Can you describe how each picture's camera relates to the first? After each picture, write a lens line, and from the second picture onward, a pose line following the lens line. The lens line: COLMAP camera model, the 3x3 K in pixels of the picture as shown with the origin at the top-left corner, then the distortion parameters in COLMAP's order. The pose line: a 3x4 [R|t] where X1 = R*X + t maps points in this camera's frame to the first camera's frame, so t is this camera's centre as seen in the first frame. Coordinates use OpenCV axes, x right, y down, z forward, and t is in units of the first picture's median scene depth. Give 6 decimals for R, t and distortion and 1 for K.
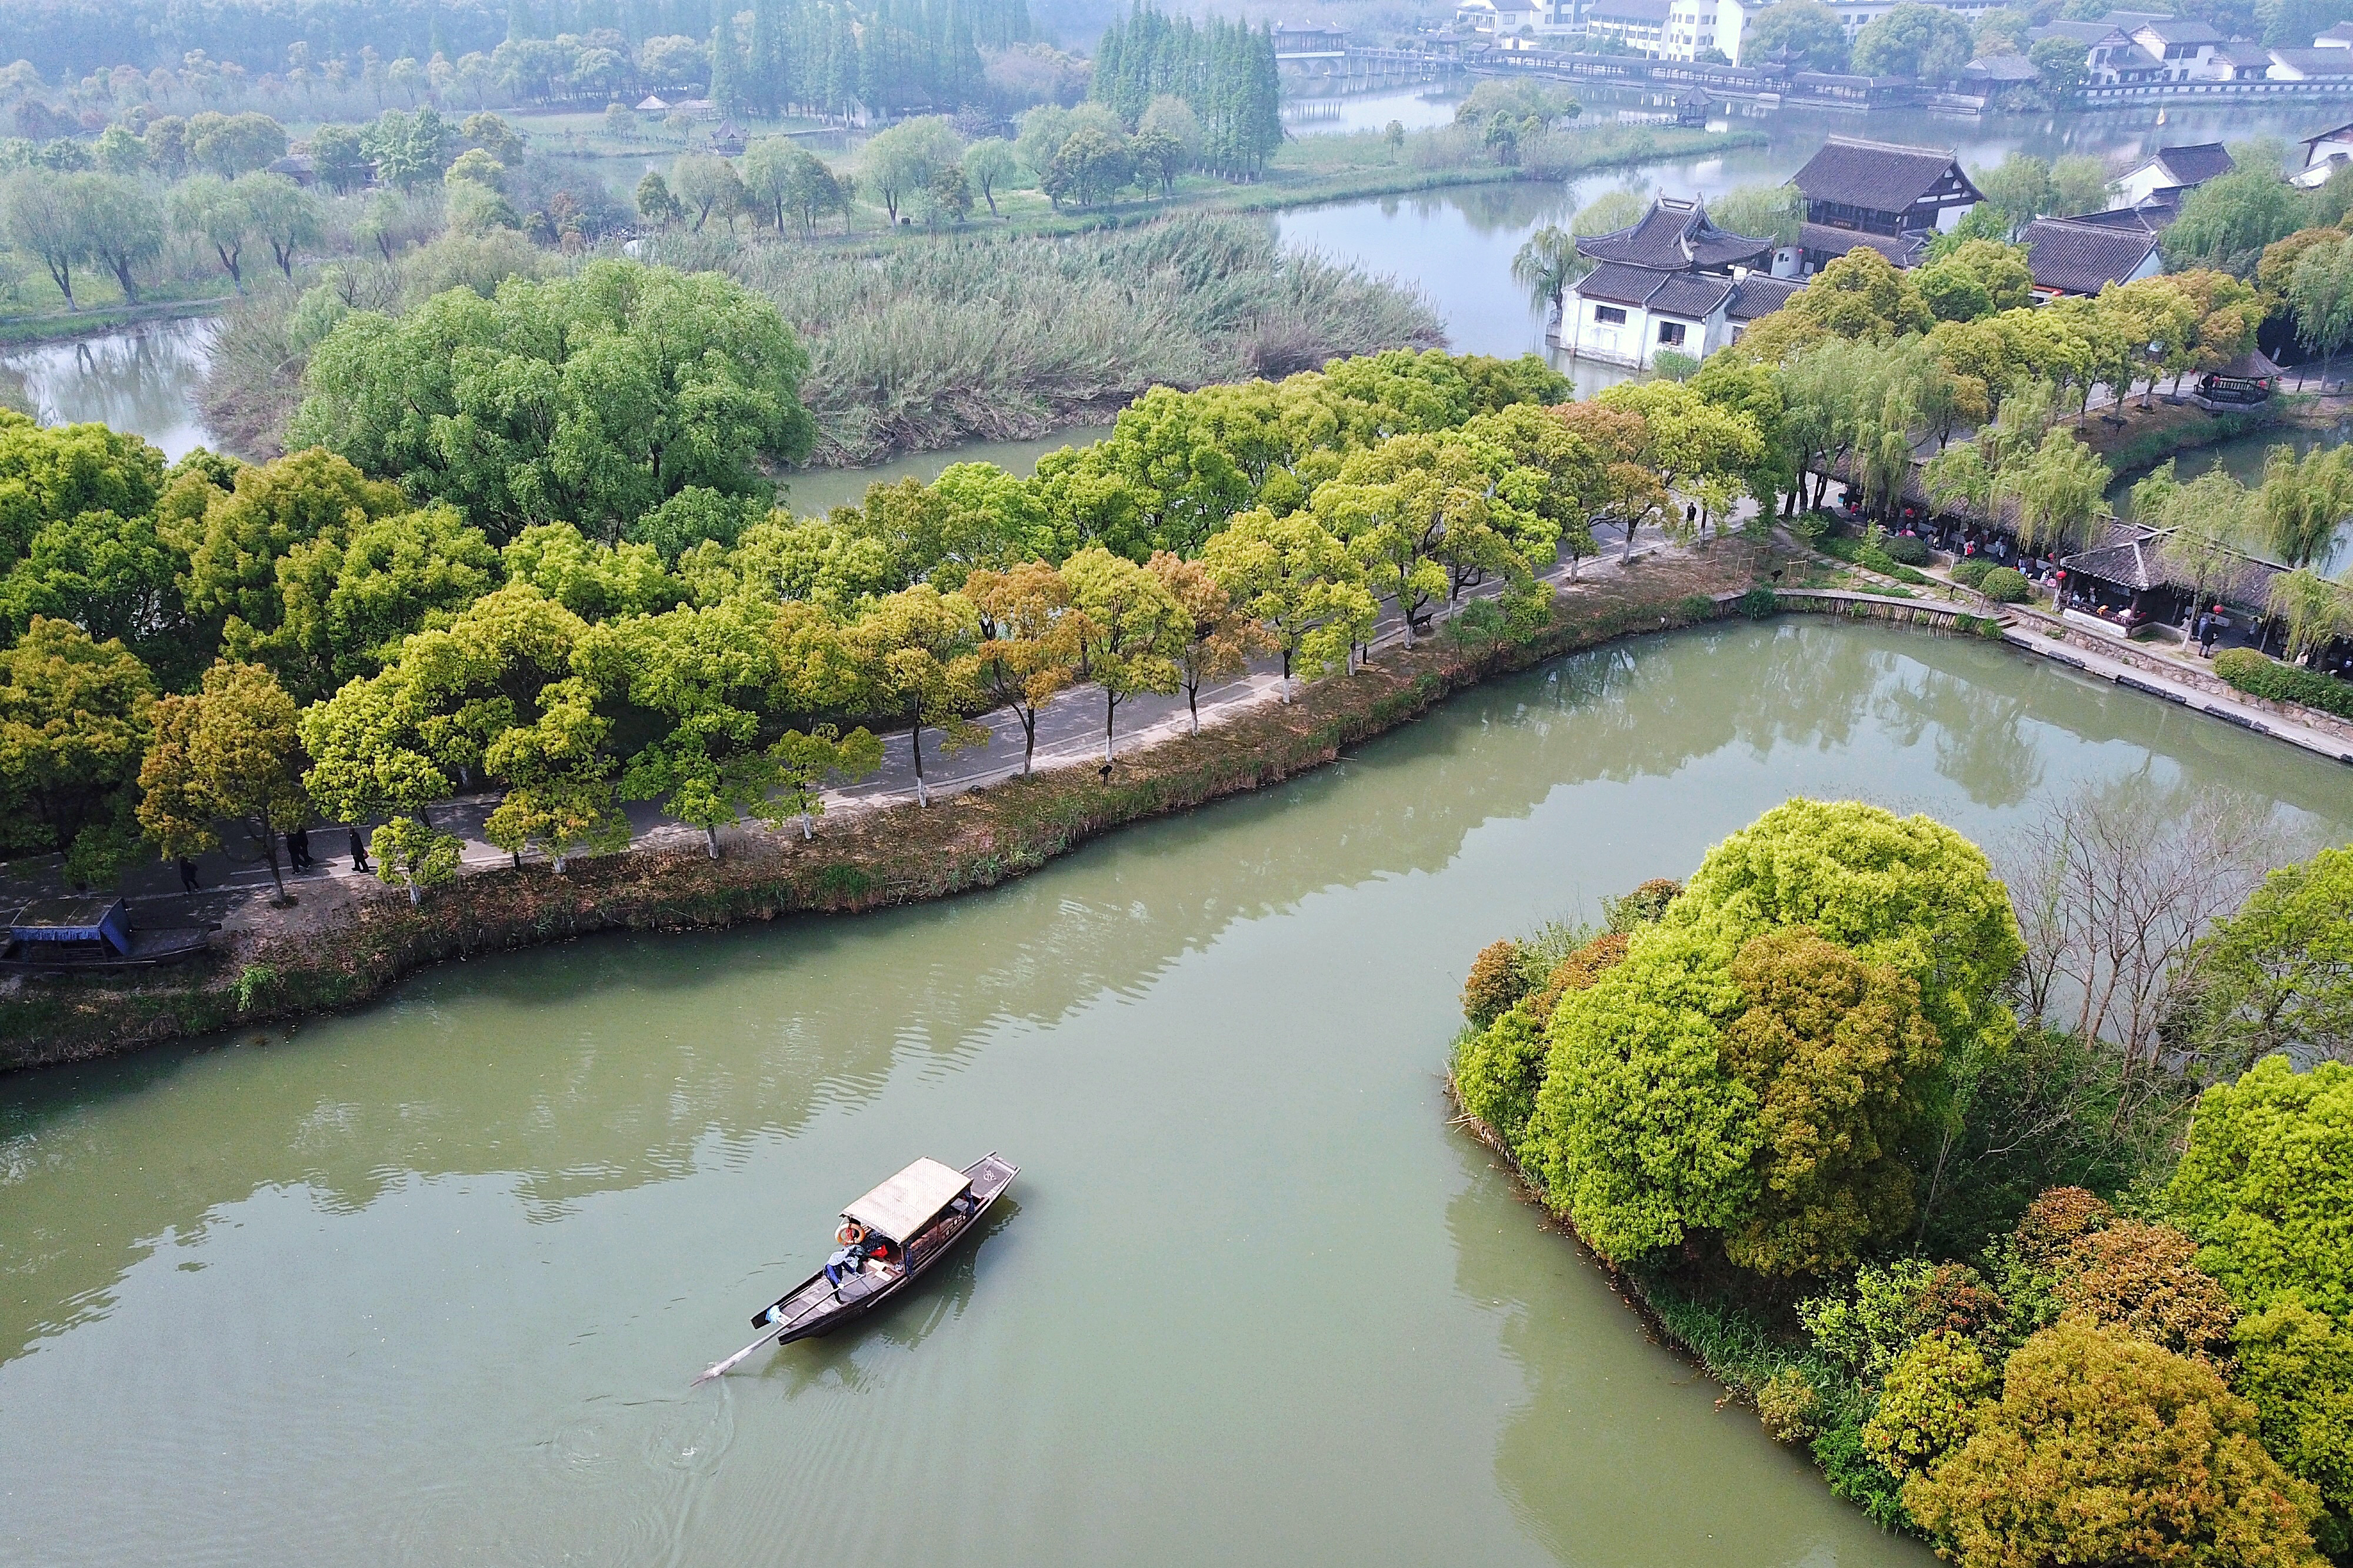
lens RADIAL K [[1827.2, 0, 1164.9], [0, 1827.2, 792.2], [0, 0, 1]] dist [-0.002807, 0.002881]
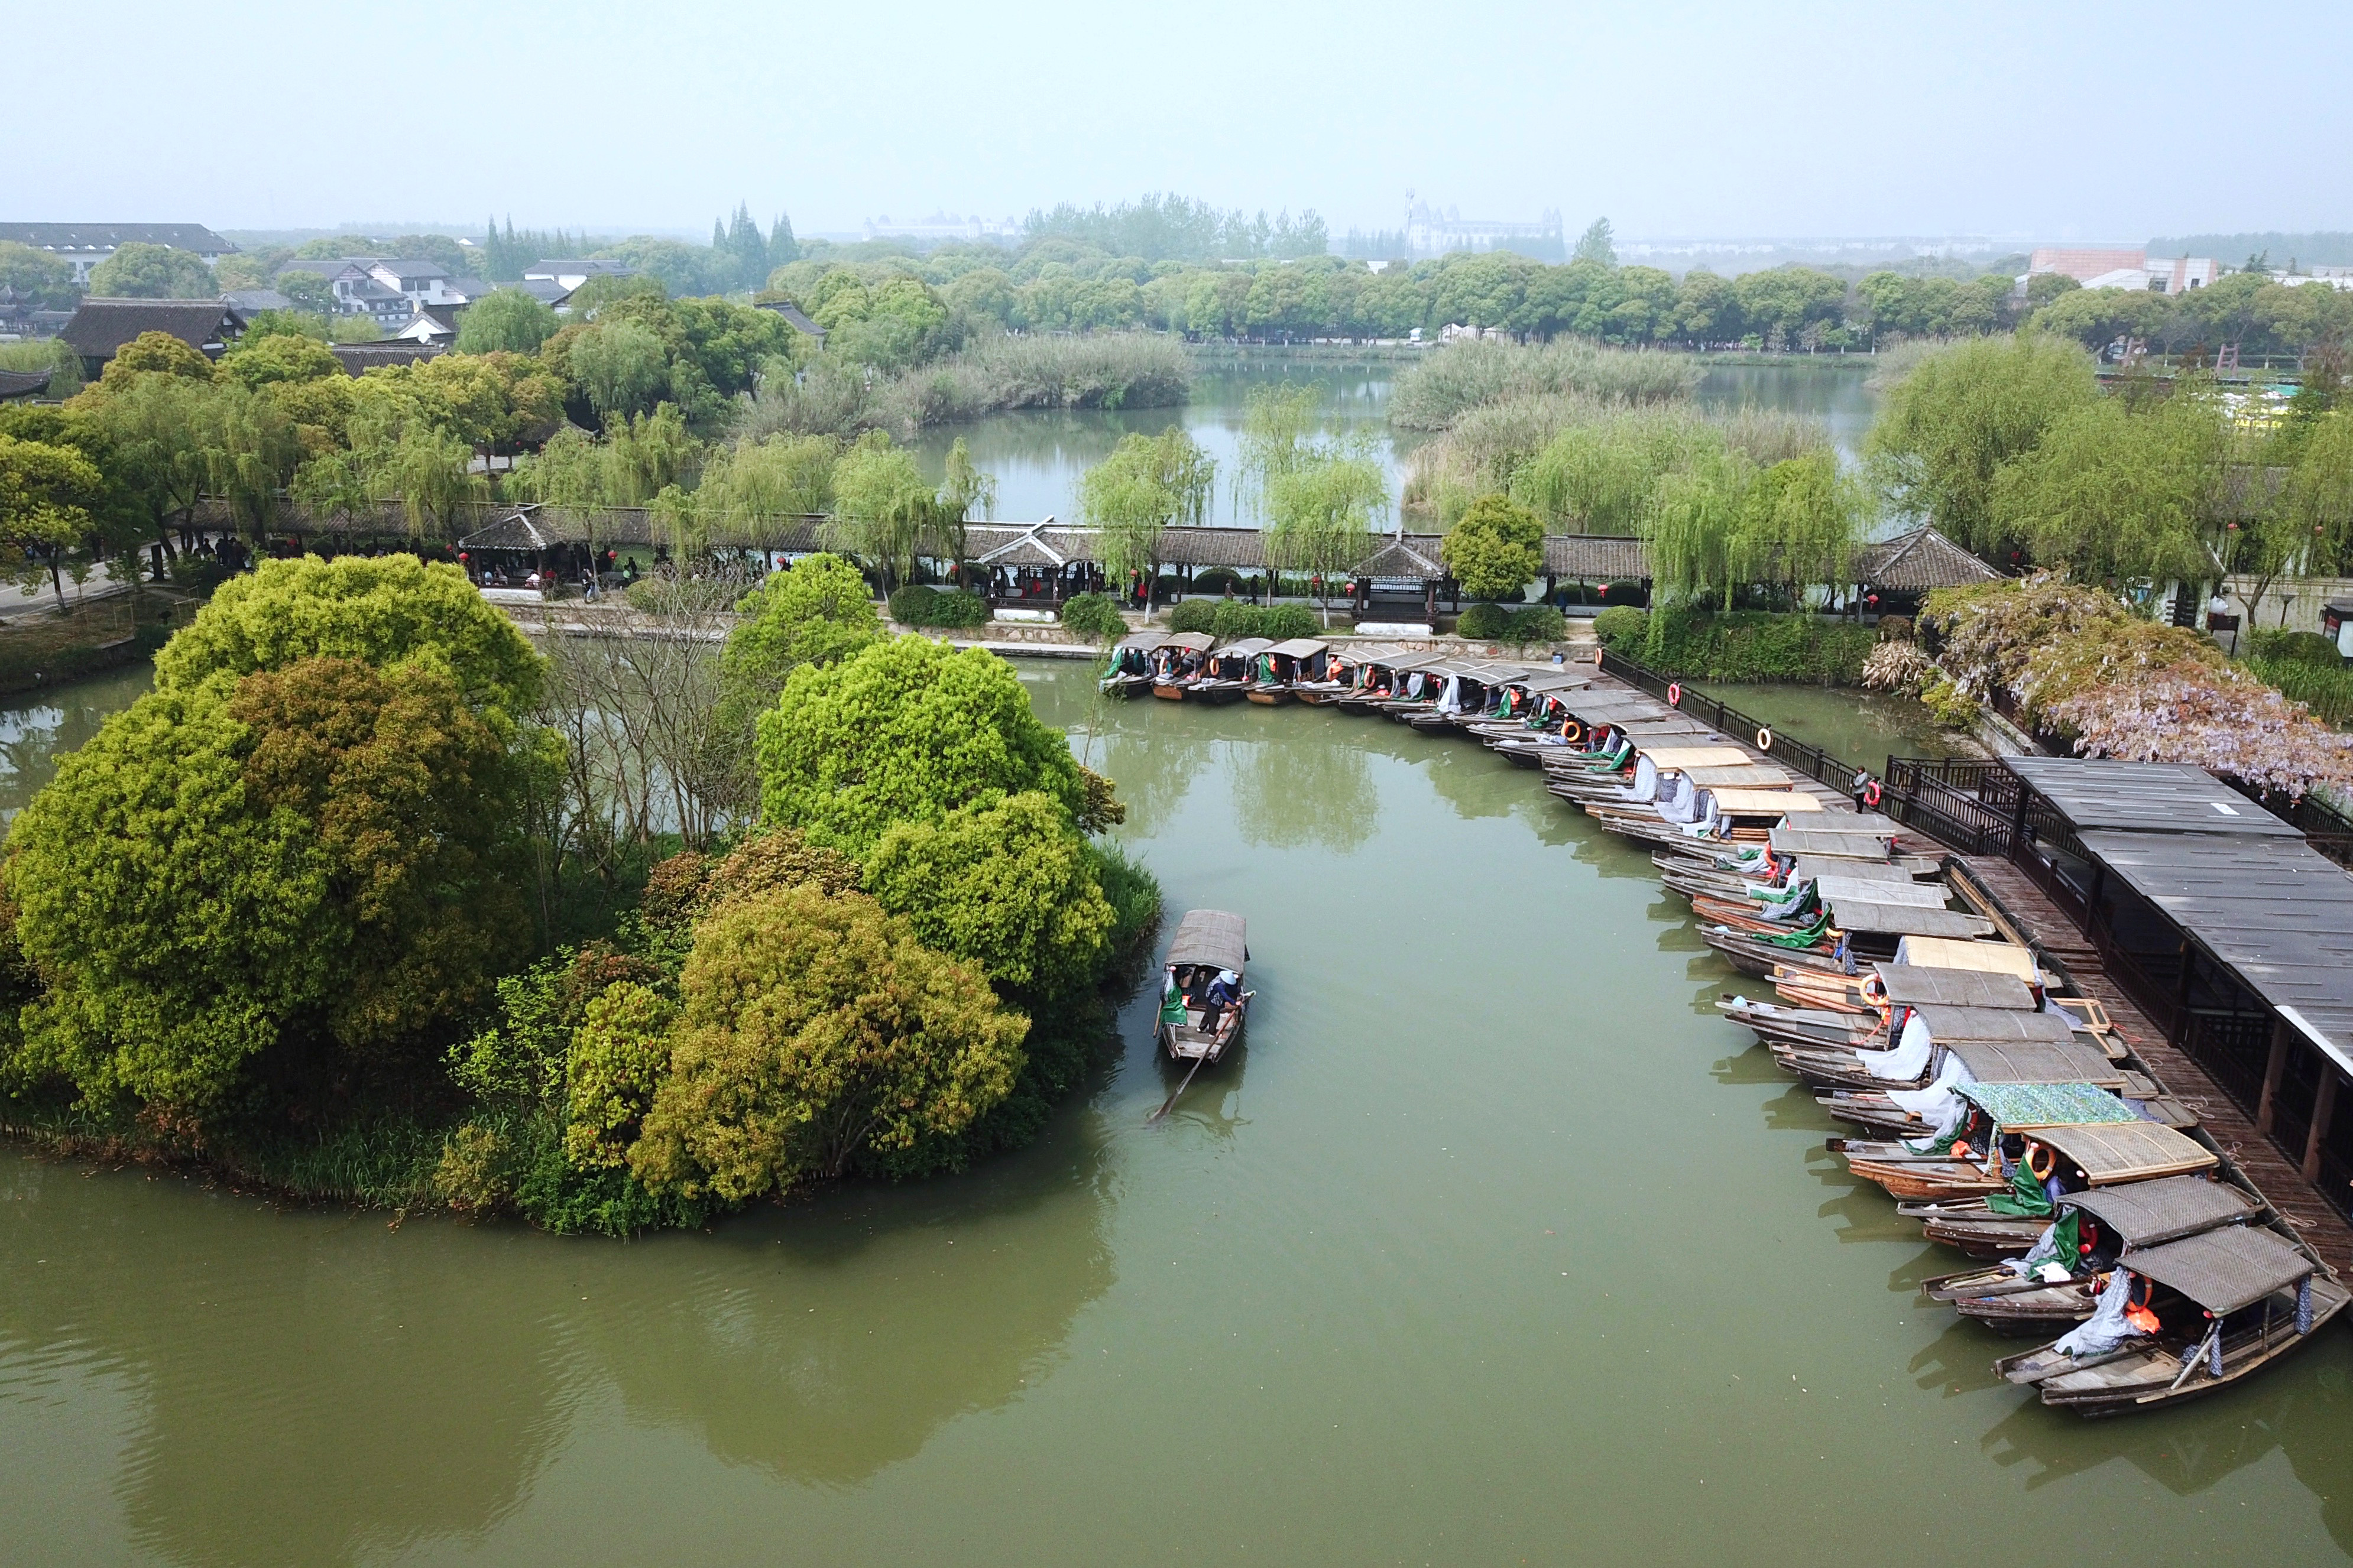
lens RADIAL K [[1827.1, 0, 1155.4], [0, 1827.1, 778.1], [0, 0, 1]] dist [-0.002807, 0.002881]
pose [[0.657029, -0.217973, 0.721665, -0.010378], [0.349992, 0.936064, -0.035915, 0.300614], [-0.667696, 0.276174, 0.691310, 0.176766]]
